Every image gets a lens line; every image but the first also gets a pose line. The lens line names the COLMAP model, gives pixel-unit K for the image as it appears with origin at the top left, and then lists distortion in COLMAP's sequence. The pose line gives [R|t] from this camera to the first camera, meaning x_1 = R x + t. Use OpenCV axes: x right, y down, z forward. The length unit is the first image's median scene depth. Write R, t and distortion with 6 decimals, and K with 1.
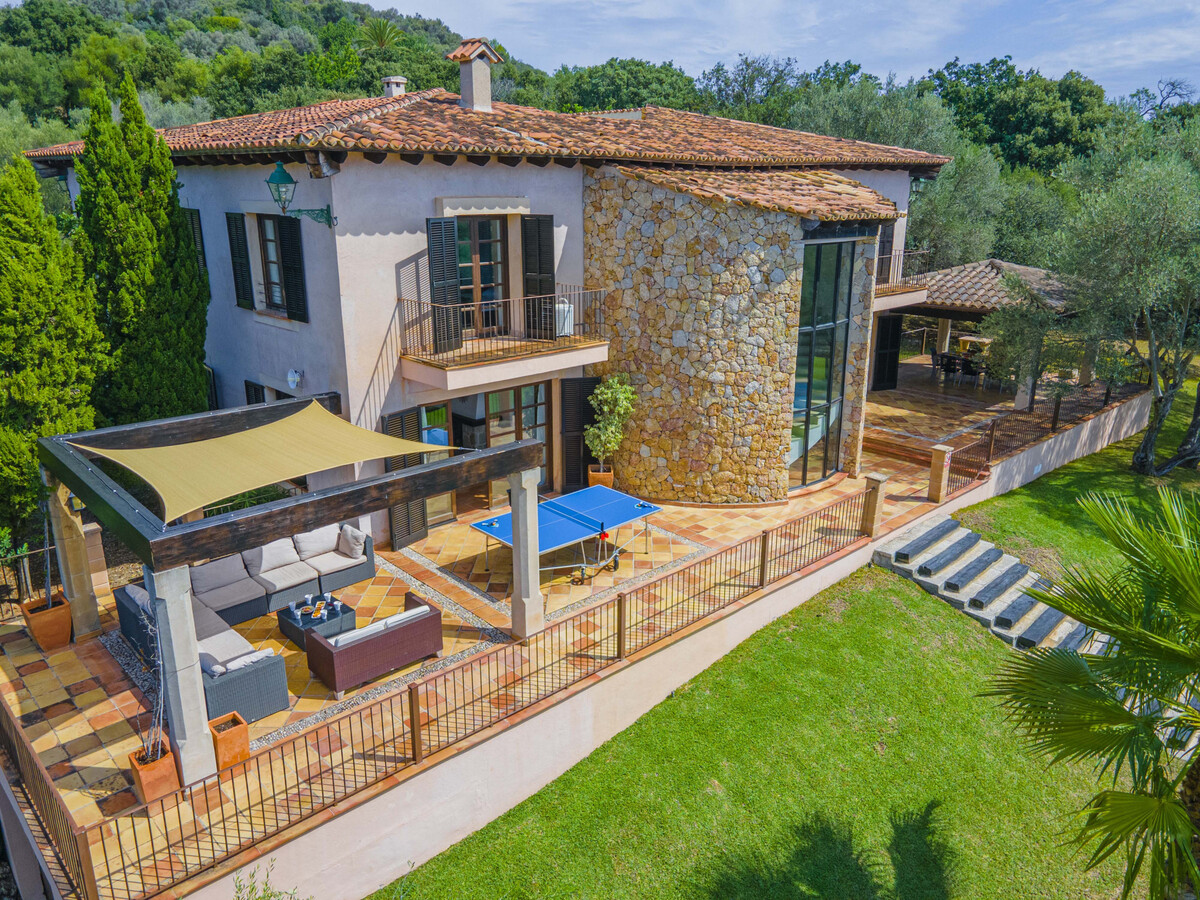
lens RADIAL K [[892.2, 0, 602.1], [0, 892.2, 430.4], [0, 0, 1]] dist [0.042388, -0.005542]
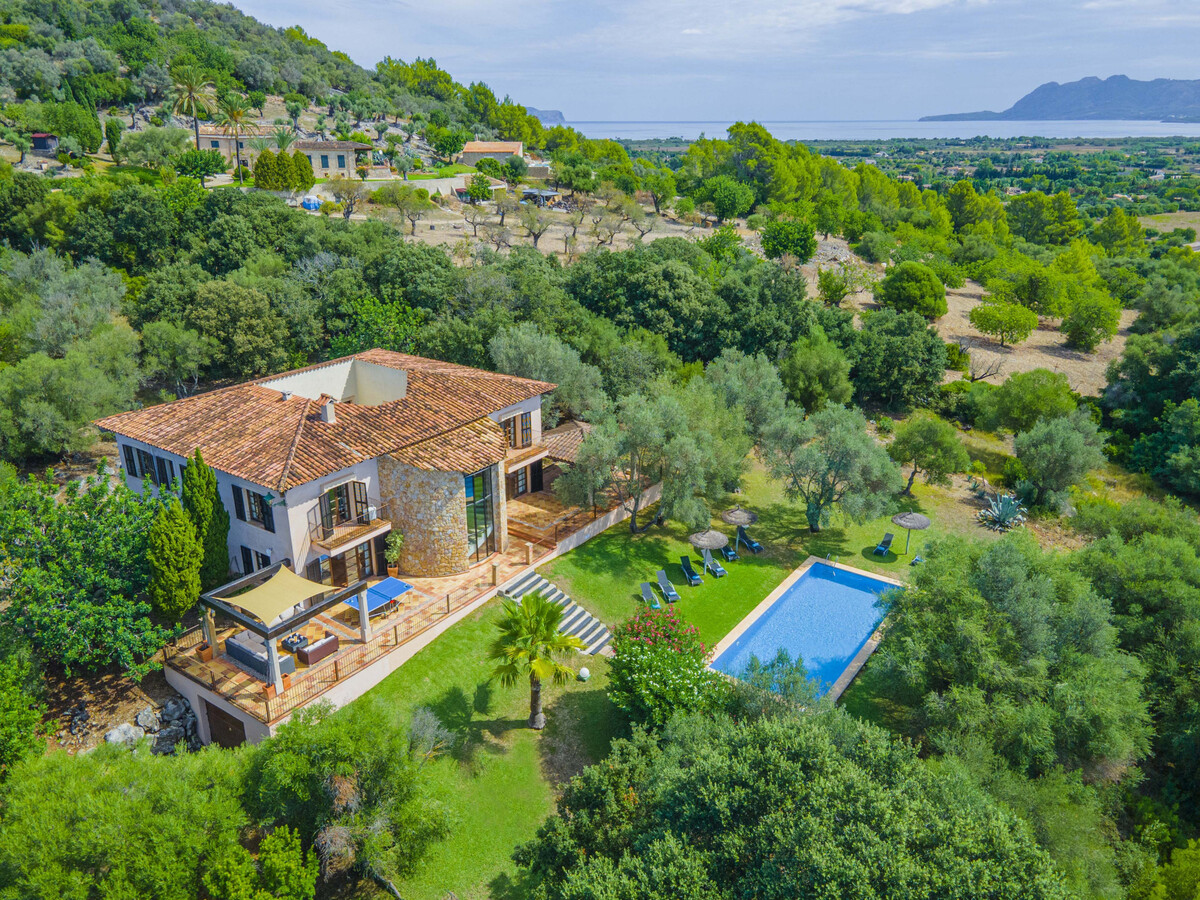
lens RADIAL K [[892.2, 0, 602.1], [0, 892.2, 430.4], [0, 0, 1]] dist [0.042388, -0.005542]
pose [[0.980775, -0.064565, 0.184154, 0.150388], [0.052318, 0.996131, 0.070609, -0.526499], [-0.188000, -0.059617, 0.980358, -1.689588]]
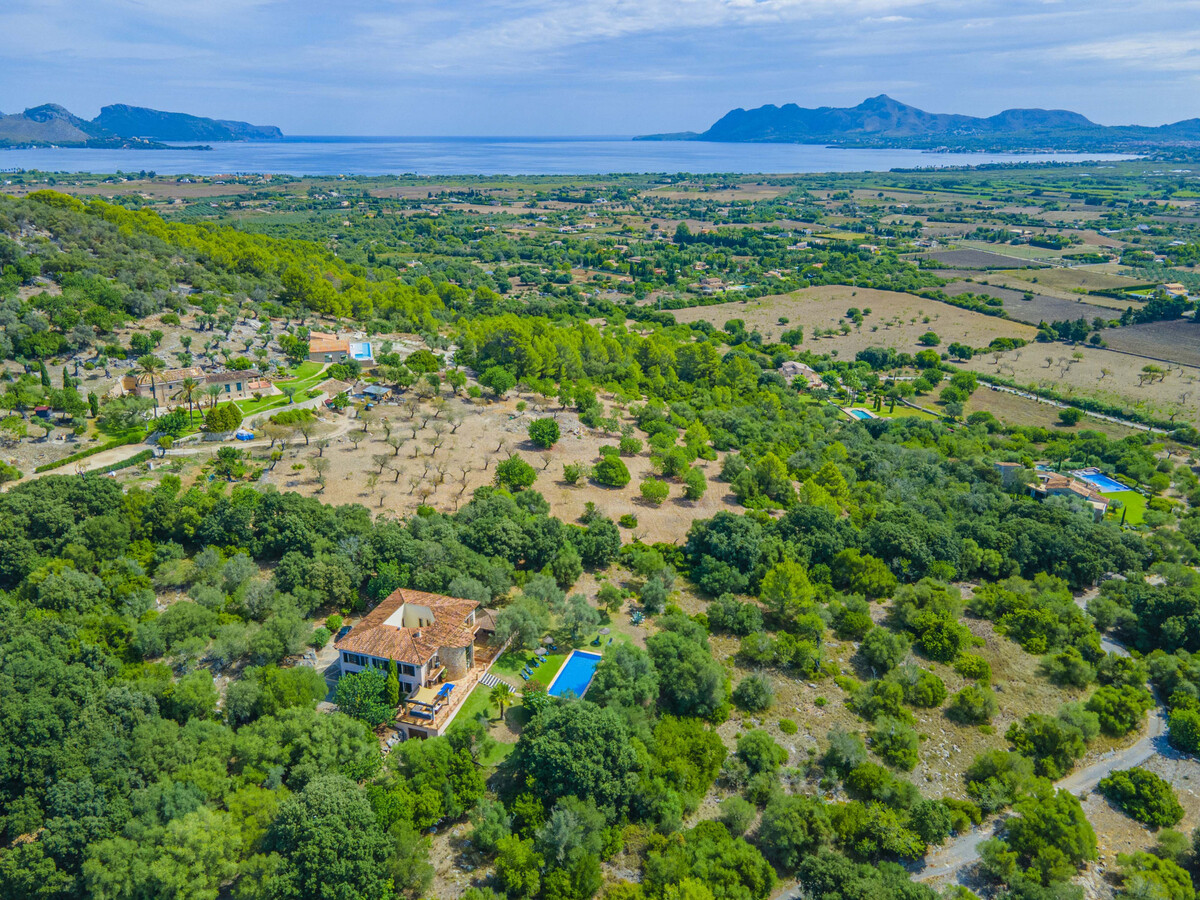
lens RADIAL K [[892.2, 0, 602.1], [0, 892.2, 430.4], [0, 0, 1]] dist [0.042388, -0.005542]
pose [[0.884904, -0.153575, 0.439728, -2.067136], [0.128599, 0.987939, 0.086246, -2.847390], [-0.447669, -0.019770, 0.893981, -7.202673]]
